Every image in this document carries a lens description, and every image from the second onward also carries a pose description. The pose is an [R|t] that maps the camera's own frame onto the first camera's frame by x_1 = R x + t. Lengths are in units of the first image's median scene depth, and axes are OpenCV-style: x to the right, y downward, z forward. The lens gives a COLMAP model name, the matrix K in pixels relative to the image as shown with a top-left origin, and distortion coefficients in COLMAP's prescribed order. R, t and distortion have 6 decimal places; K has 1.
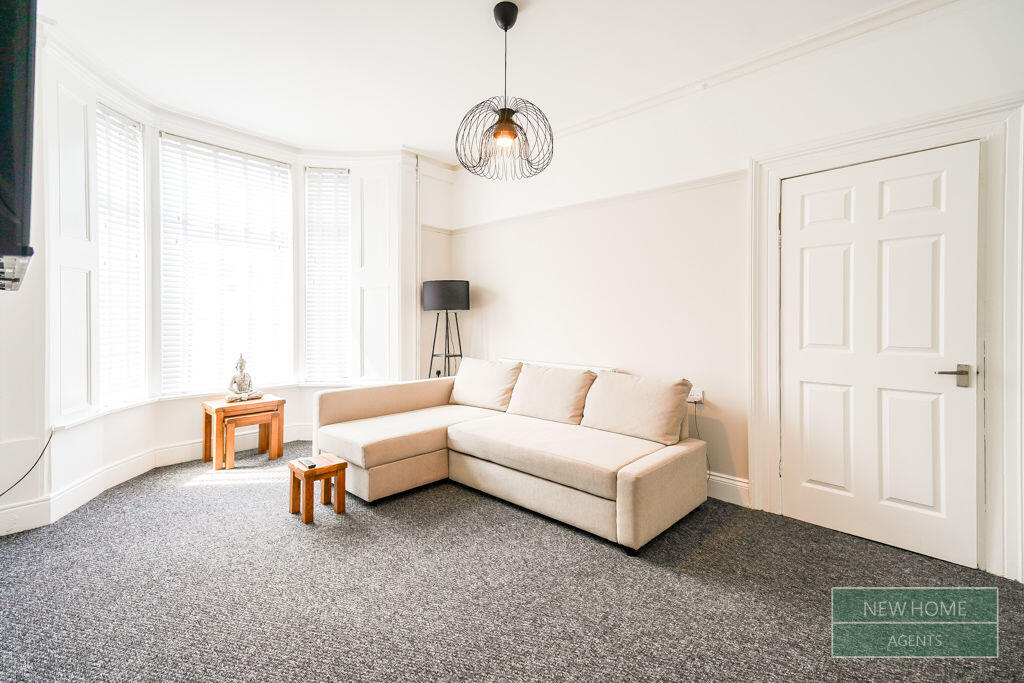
lens RADIAL K [[455.1, 0, 506.8], [0, 455.1, 318.8], [0, 0, 1]] dist [0.020712, -0.000075]
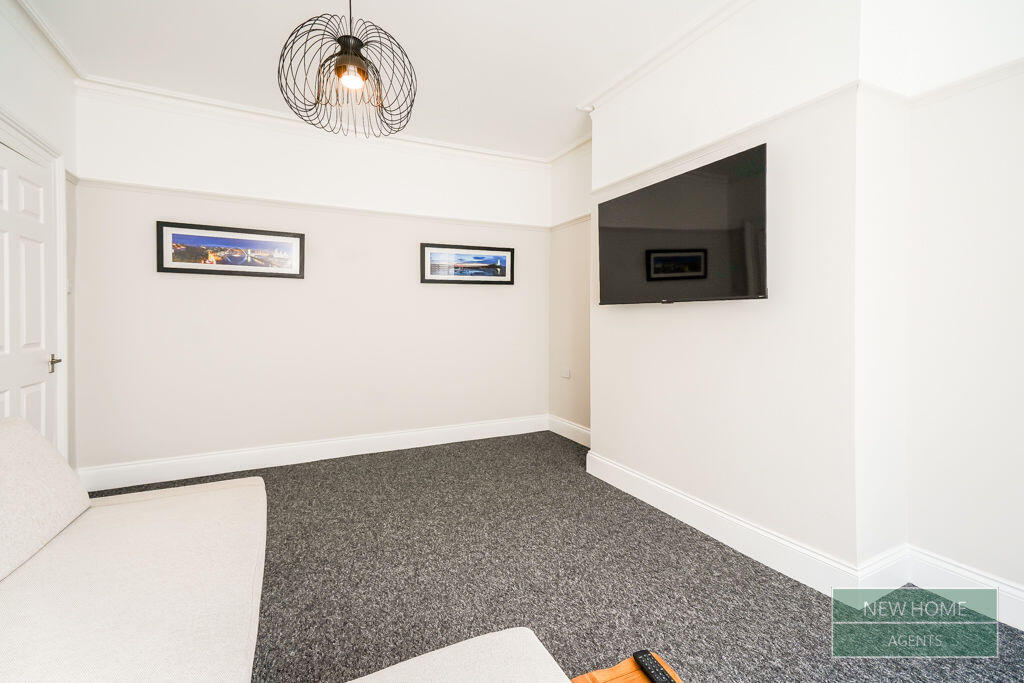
lens RADIAL K [[455.1, 0, 506.8], [0, 455.1, 318.8], [0, 0, 1]] dist [0.020712, -0.000075]
pose [[-0.936585, -0.007134, 0.350369, -0.319468], [-0.006585, 0.999975, 0.002758, 0.000370], [-0.350380, 0.000276, -0.936608, 1.014505]]
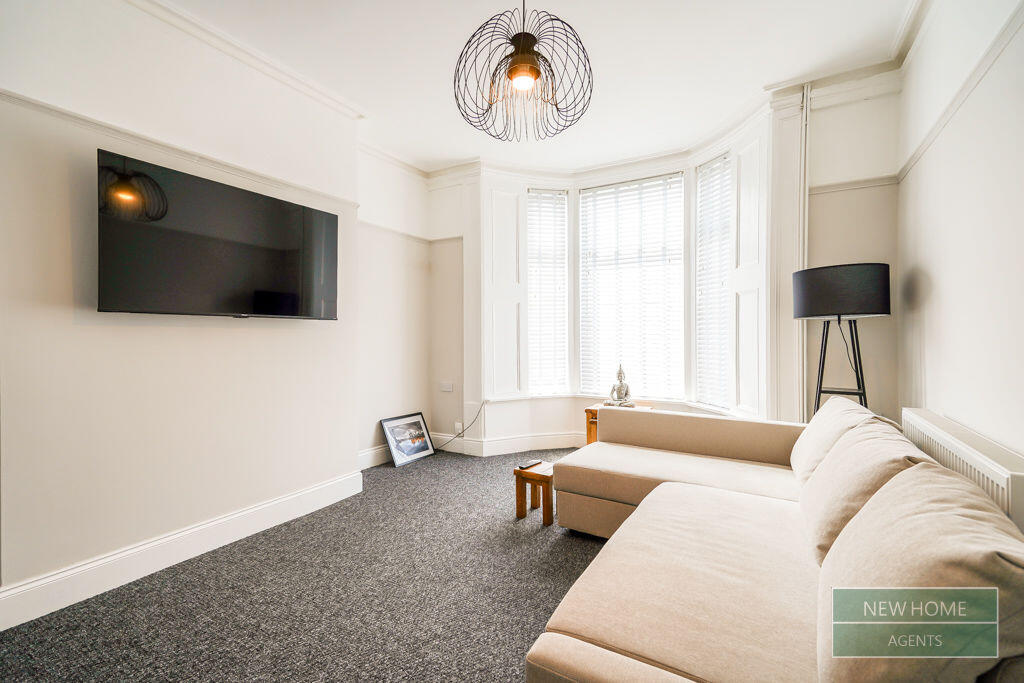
lens RADIAL K [[452.1, 0, 512.4], [0, 452.1, 336.1], [0, 0, 1]] dist [0.043605, 0.000079]
pose [[0.220118, -0.002684, -0.975470, 0.438550], [0.004931, 0.999986, -0.001639, 0.006636], [0.975461, -0.004450, 0.220128, 0.515968]]
